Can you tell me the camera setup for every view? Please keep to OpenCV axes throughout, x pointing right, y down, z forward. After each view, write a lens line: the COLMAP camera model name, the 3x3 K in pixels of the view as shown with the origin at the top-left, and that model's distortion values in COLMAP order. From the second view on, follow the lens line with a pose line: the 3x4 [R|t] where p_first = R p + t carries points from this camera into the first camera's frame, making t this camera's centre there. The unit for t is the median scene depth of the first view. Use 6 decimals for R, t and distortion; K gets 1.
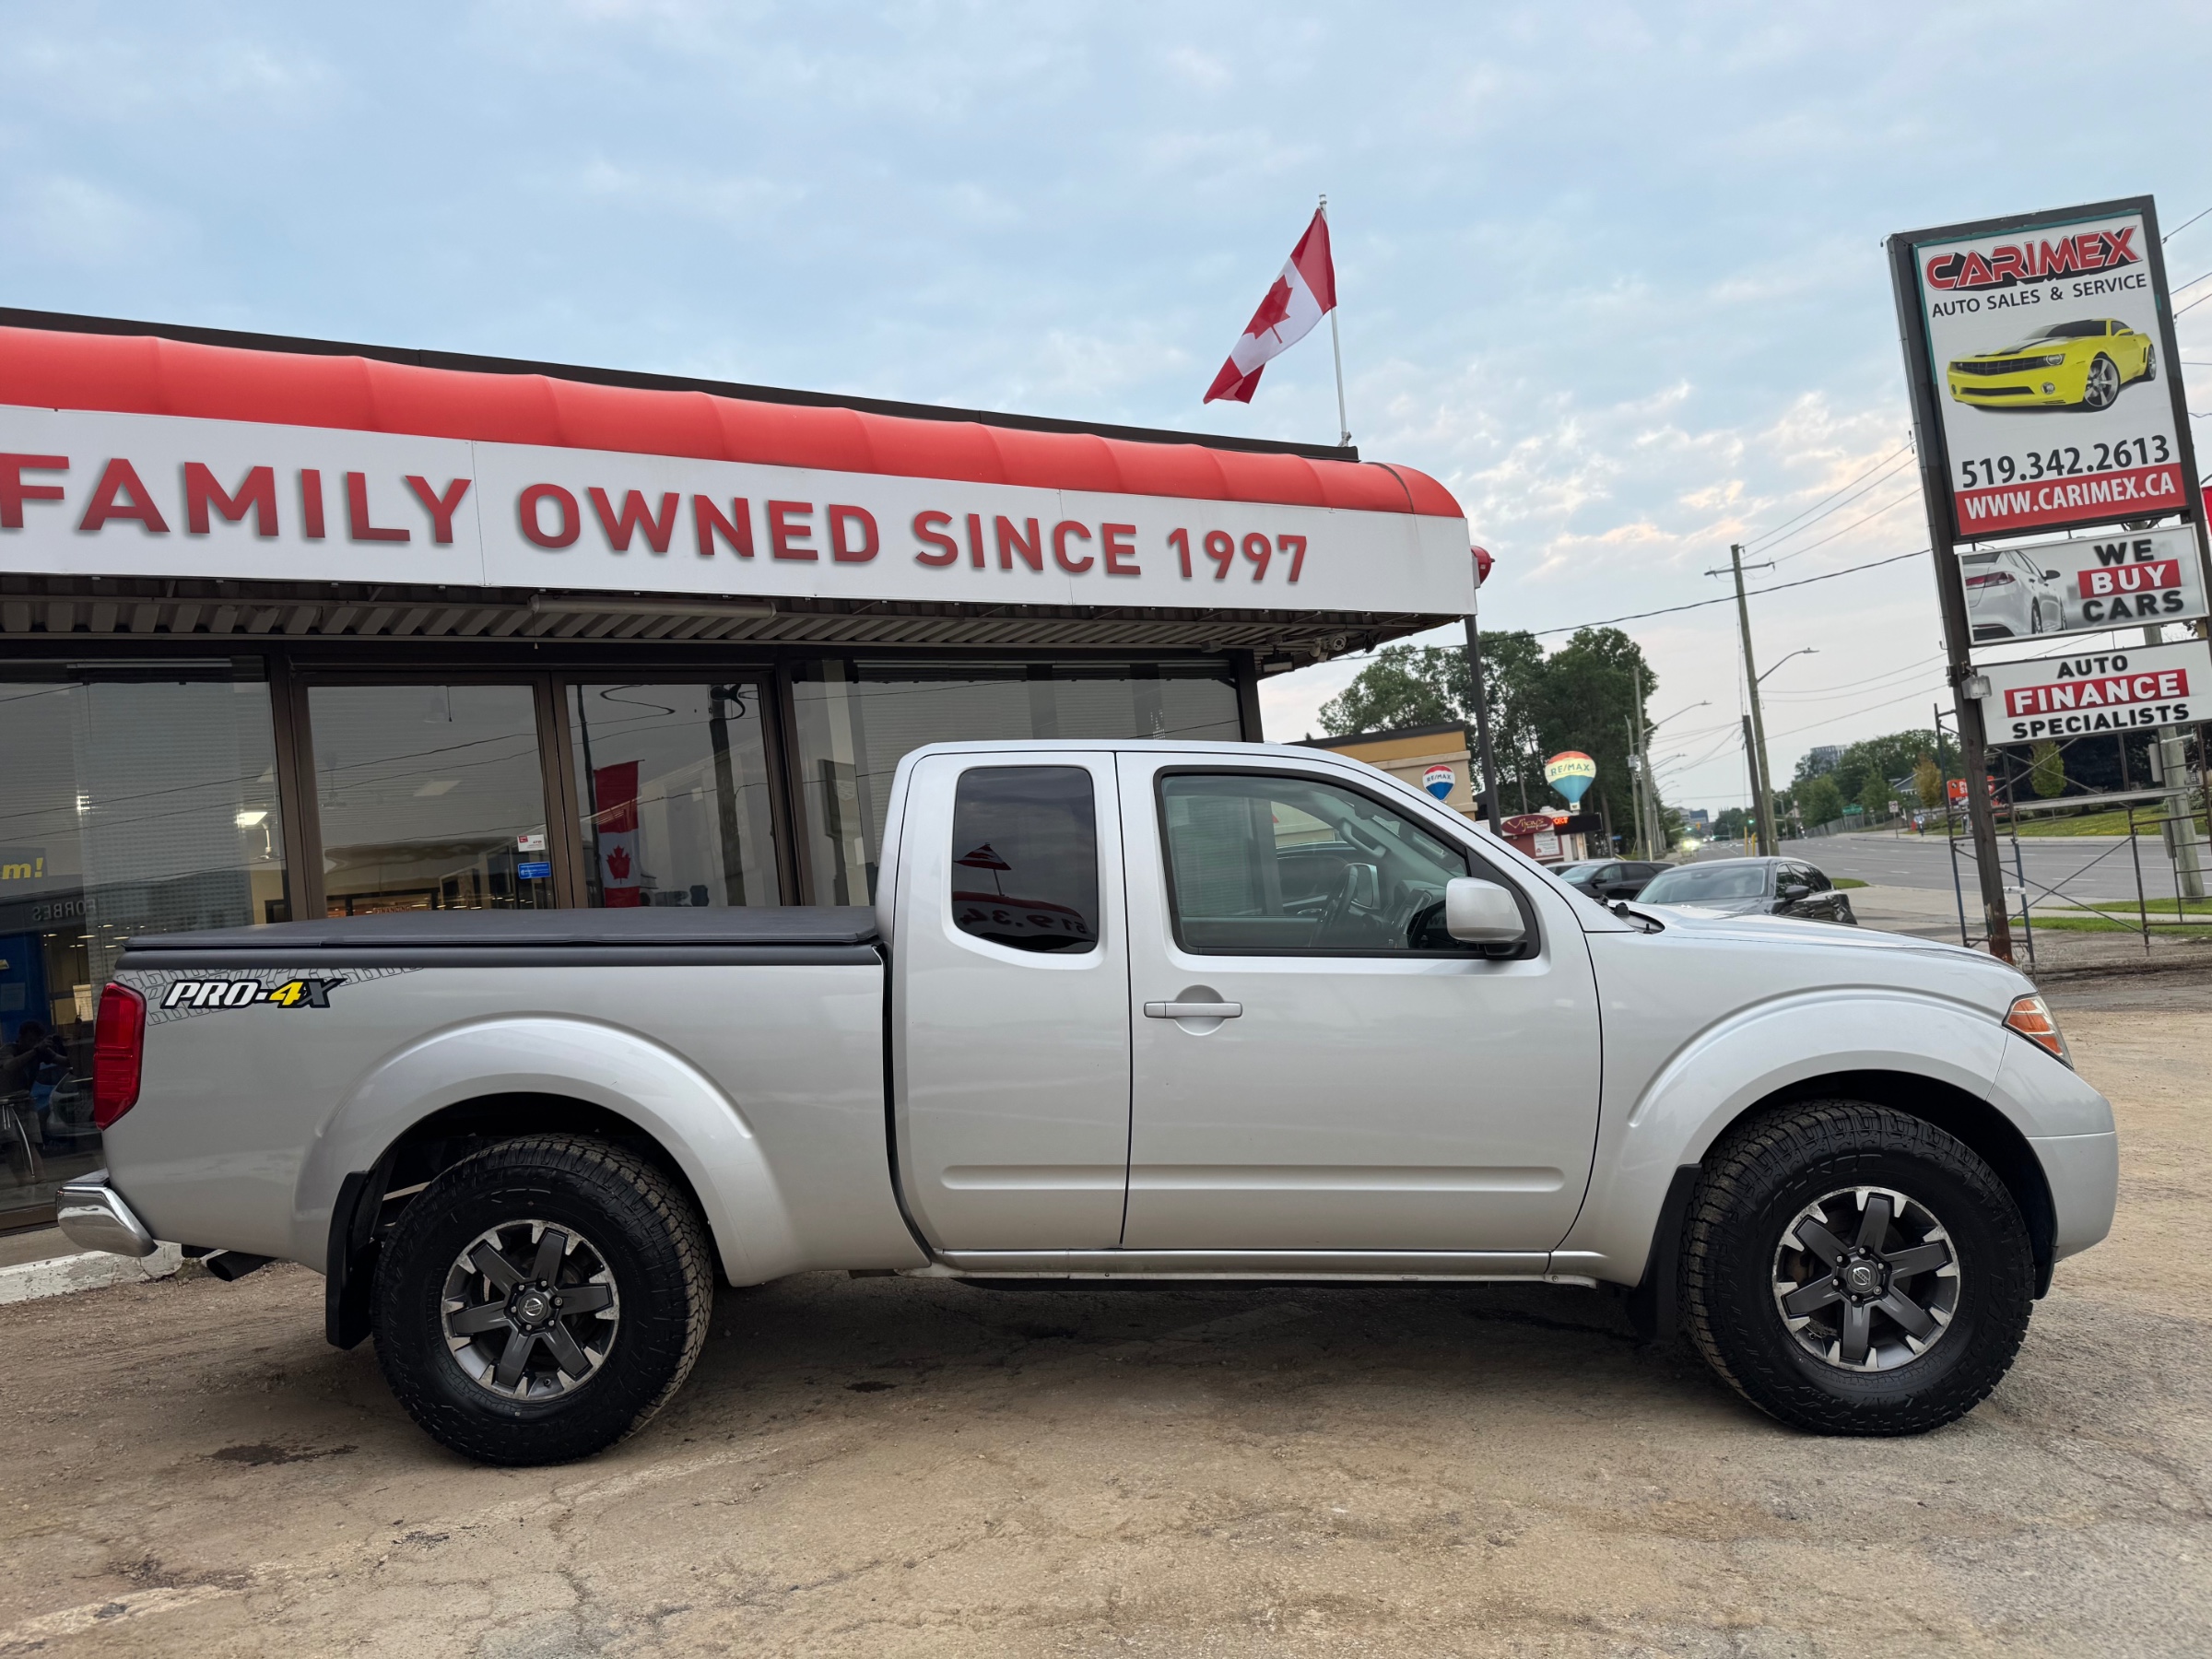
lens RADIAL K [[1485.9, 0, 1166.1], [0, 1485.9, 838.7], [0, 0, 1]] dist [0.123536, -0.159588]
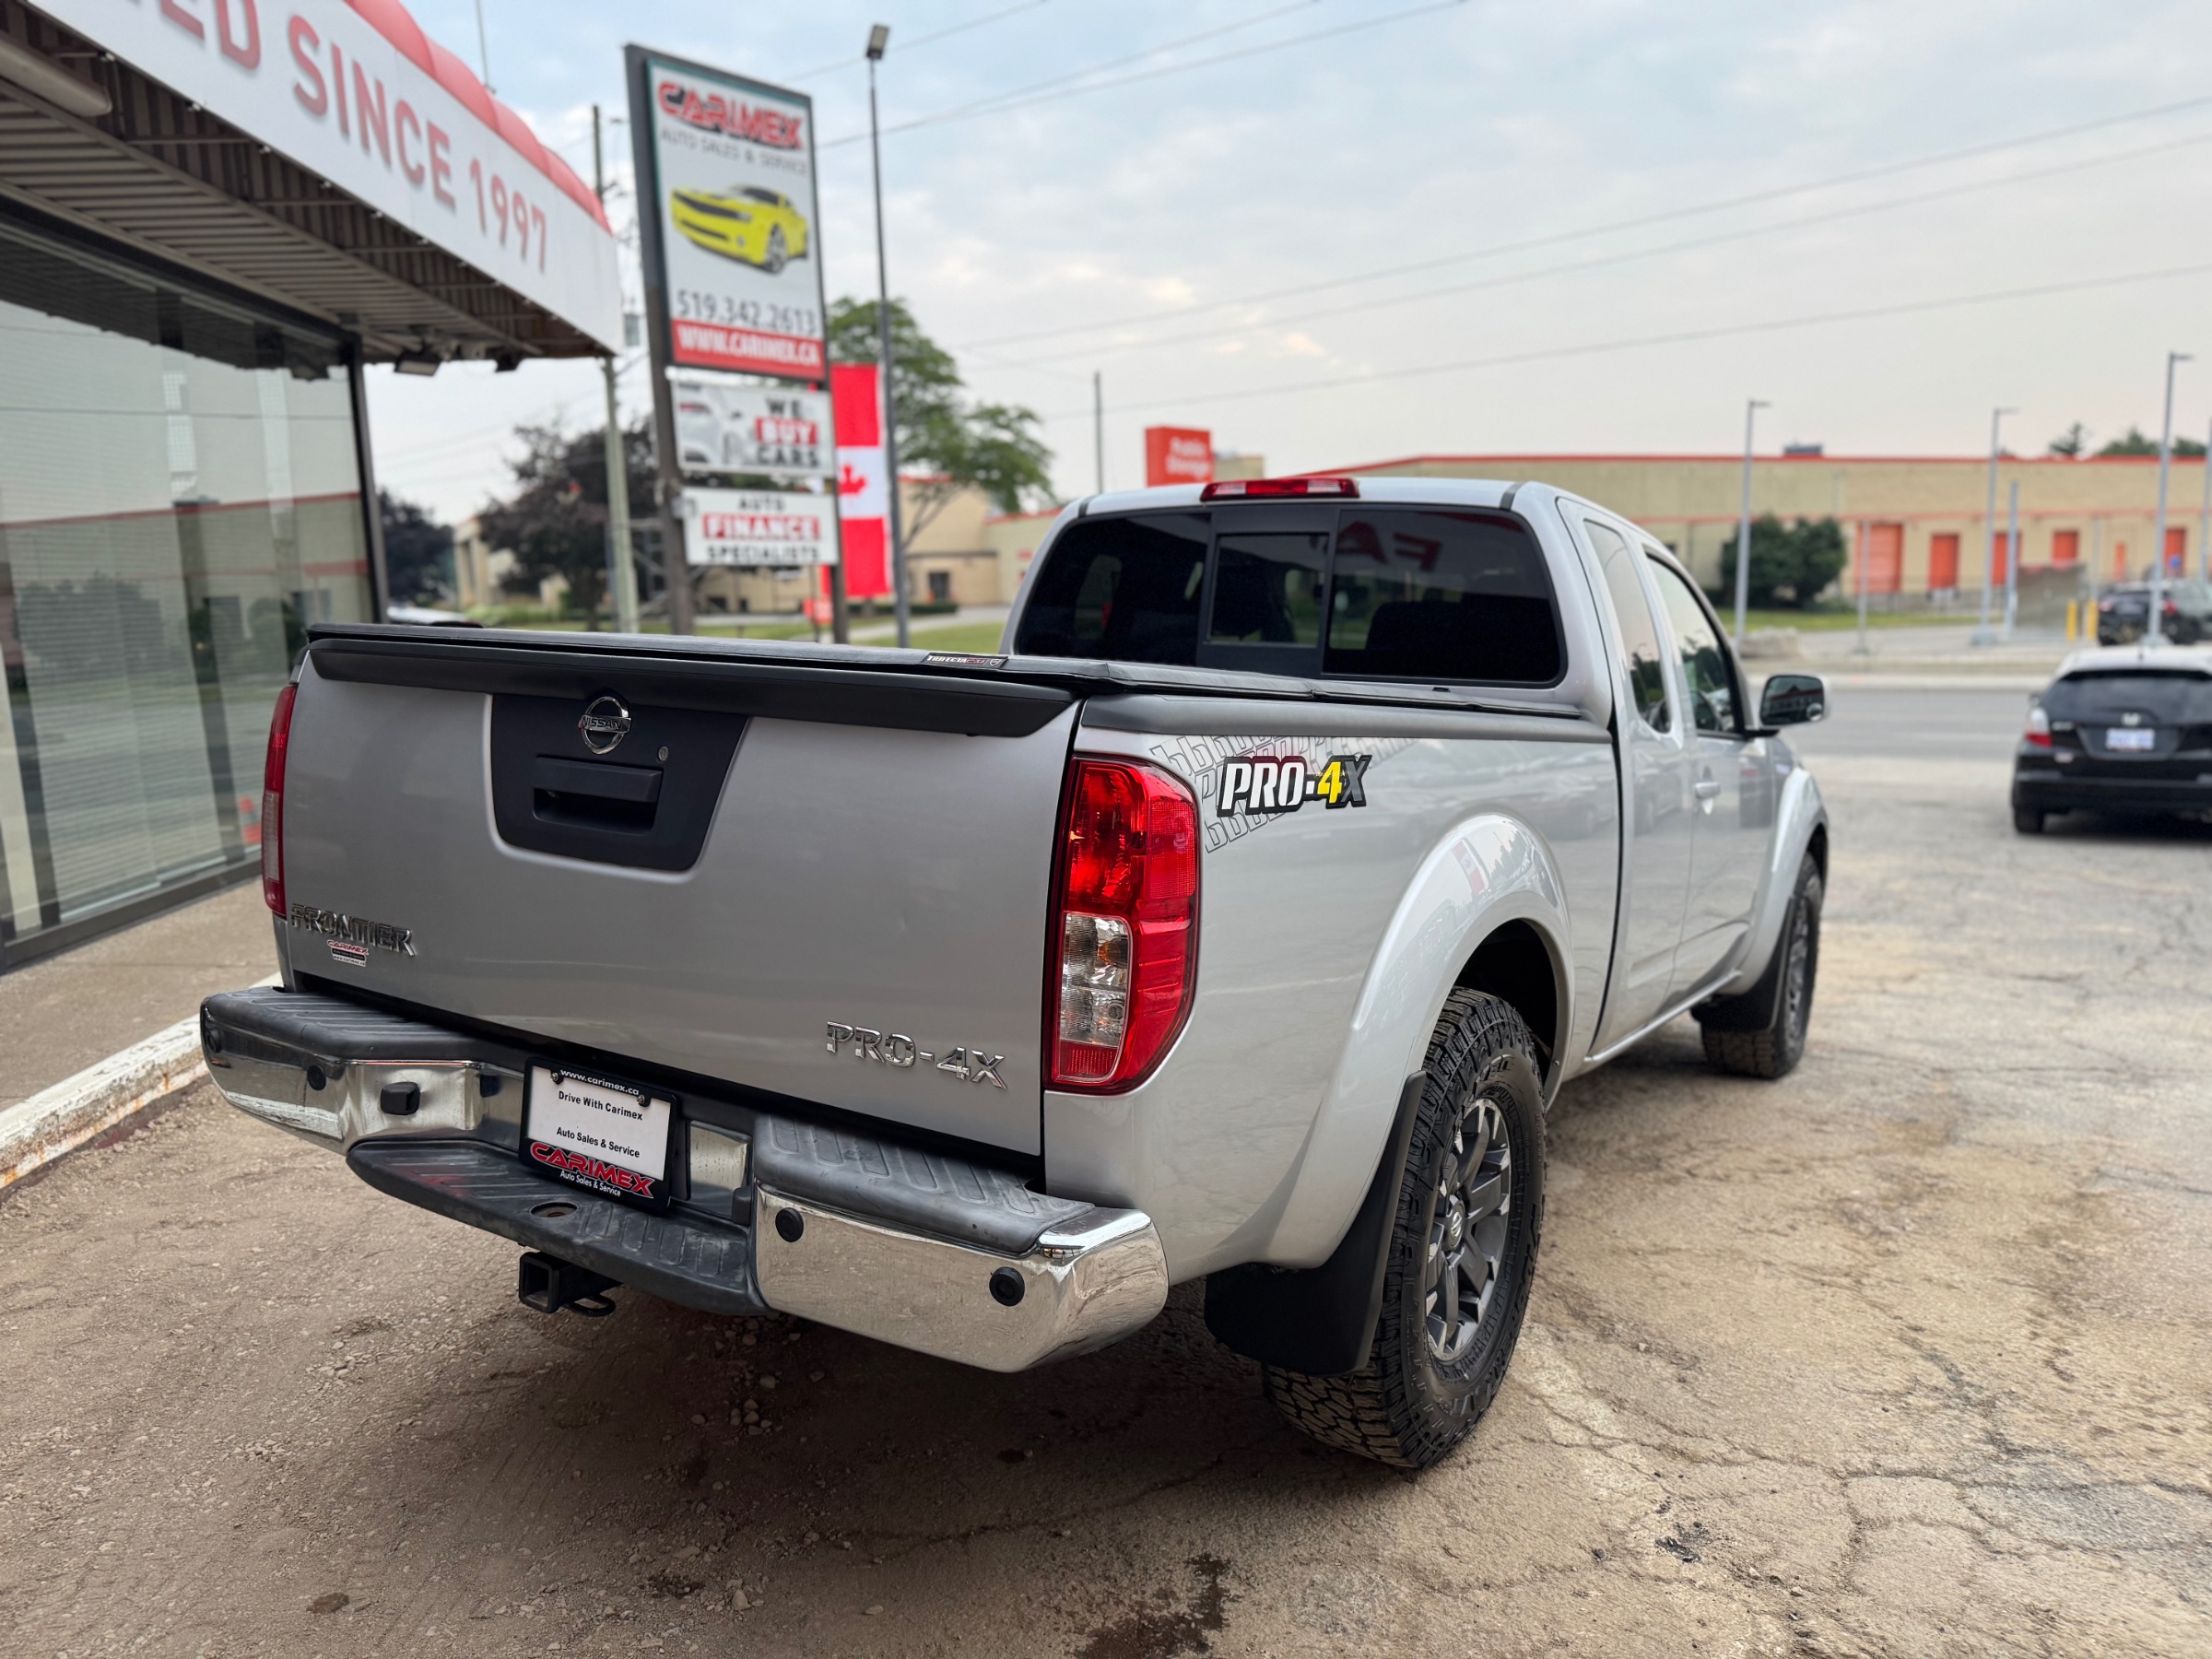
lens RADIAL K [[1537.2, 0, 1103.4], [0, 1537.2, 766.4], [0, 0, 1]] dist [0.026709, 0.001190]
pose [[0.531817, -0.003366, 0.846853, -0.229137], [-0.063211, 0.997045, 0.043659, 0.015982], [-0.844497, -0.076749, 0.530033, 0.160937]]
